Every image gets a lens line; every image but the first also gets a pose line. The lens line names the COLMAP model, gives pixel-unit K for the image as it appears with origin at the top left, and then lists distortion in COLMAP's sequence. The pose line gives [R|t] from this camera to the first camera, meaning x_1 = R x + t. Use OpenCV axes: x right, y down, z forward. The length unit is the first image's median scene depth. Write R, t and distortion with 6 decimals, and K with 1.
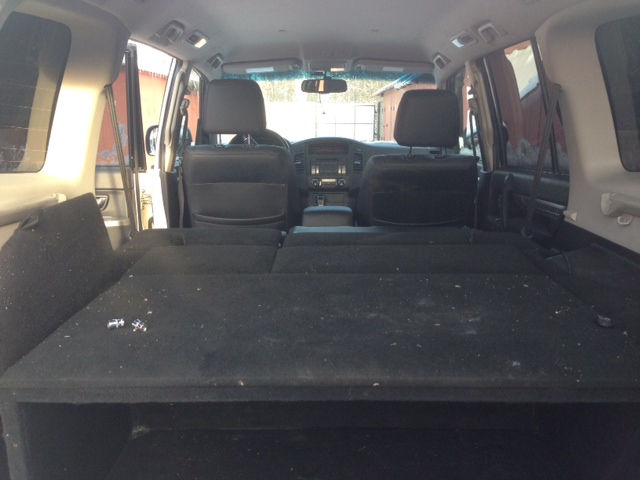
lens RADIAL K [[597.4, 0, 320.0], [0, 597.4, 240.0], [0, 0, 1]] dist [0.213089, -0.398292]
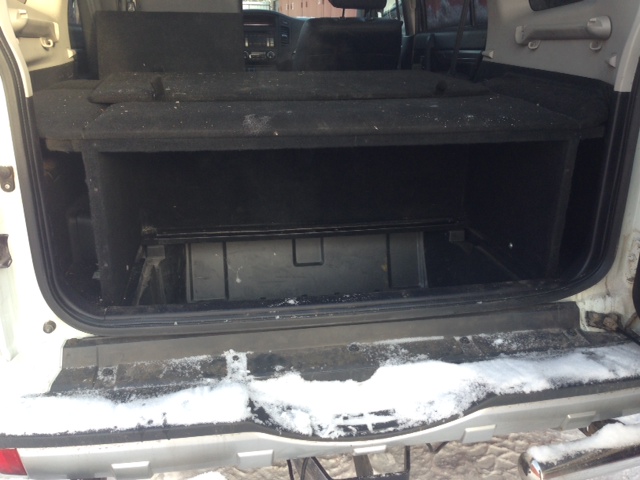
lens RADIAL K [[597.4, 0, 320.0], [0, 597.4, 240.0], [0, 0, 1]] dist [0.213089, -0.398292]
pose [[0.985680, -0.048925, 0.161375, -0.130289], [0.025262, 0.989028, 0.145554, 0.139089], [-0.166725, -0.139393, 0.976101, -0.171956]]
